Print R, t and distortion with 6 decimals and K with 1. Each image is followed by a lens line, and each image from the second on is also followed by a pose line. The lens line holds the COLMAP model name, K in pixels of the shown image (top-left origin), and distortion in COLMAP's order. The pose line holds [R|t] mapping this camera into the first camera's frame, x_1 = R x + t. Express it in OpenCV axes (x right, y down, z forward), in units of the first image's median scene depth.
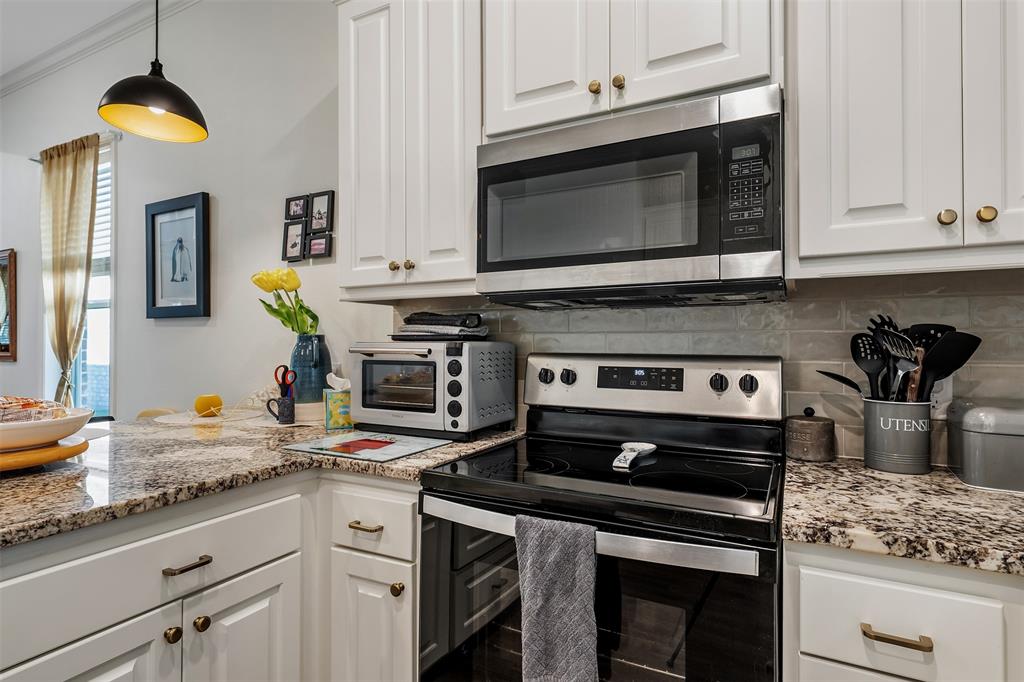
lens RADIAL K [[524.4, 0, 533.8], [0, 524.4, 339.3], [0, 0, 1]] dist [0.000868, -0.000850]
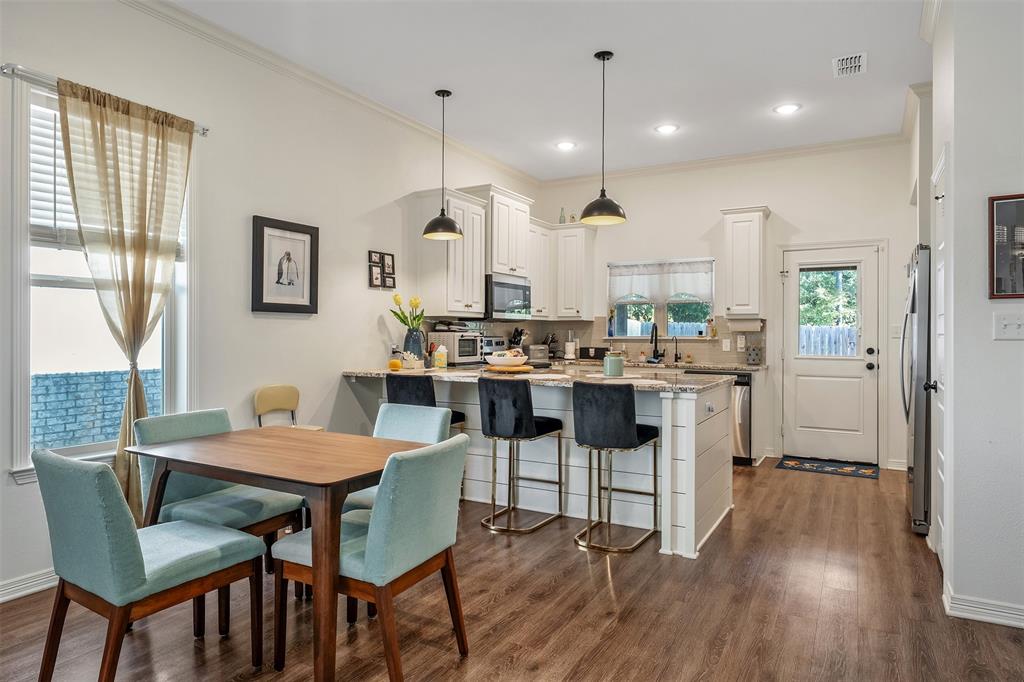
lens RADIAL K [[607.6, 0, 508.5], [0, 607.6, 335.1], [0, 0, 1]] dist [0.002138, -0.000819]
pose [[0.061848, -0.002050, 0.998083, -3.970466], [-0.010572, 0.999940, 0.002709, 0.009569], [-0.998030, -0.010719, 0.061823, 0.648027]]
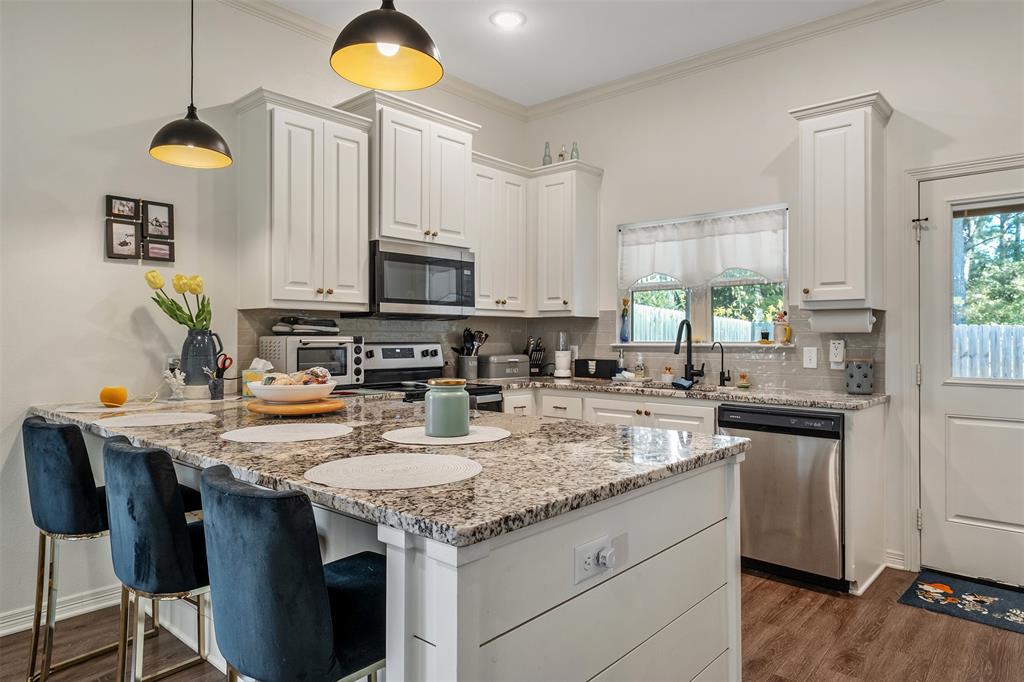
lens RADIAL K [[640.0, 0, 507.8], [0, 640.0, 333.2], [0, 0, 1]] dist [0.006199, -0.002818]
pose [[0.259597, 0.006683, 0.965694, -2.353486], [-0.007632, 0.999959, -0.004869, 0.001388], [-0.965687, -0.006106, 0.259638, -0.124338]]
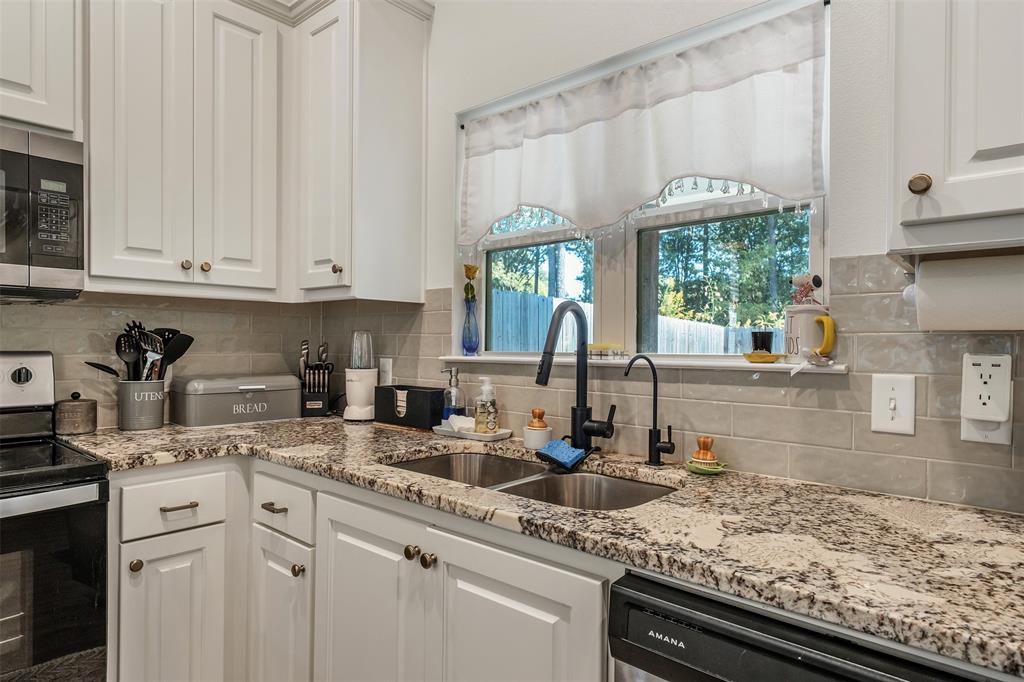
lens RADIAL K [[607.6, 0, 497.0], [0, 607.6, 343.8], [0, 0, 1]] dist [0.002138, -0.000819]
pose [[0.256422, 0.001238, 0.966564, -0.559908], [-0.013274, 0.999909, 0.002241, -0.000742], [-0.966474, -0.013405, 0.256415, -0.303300]]
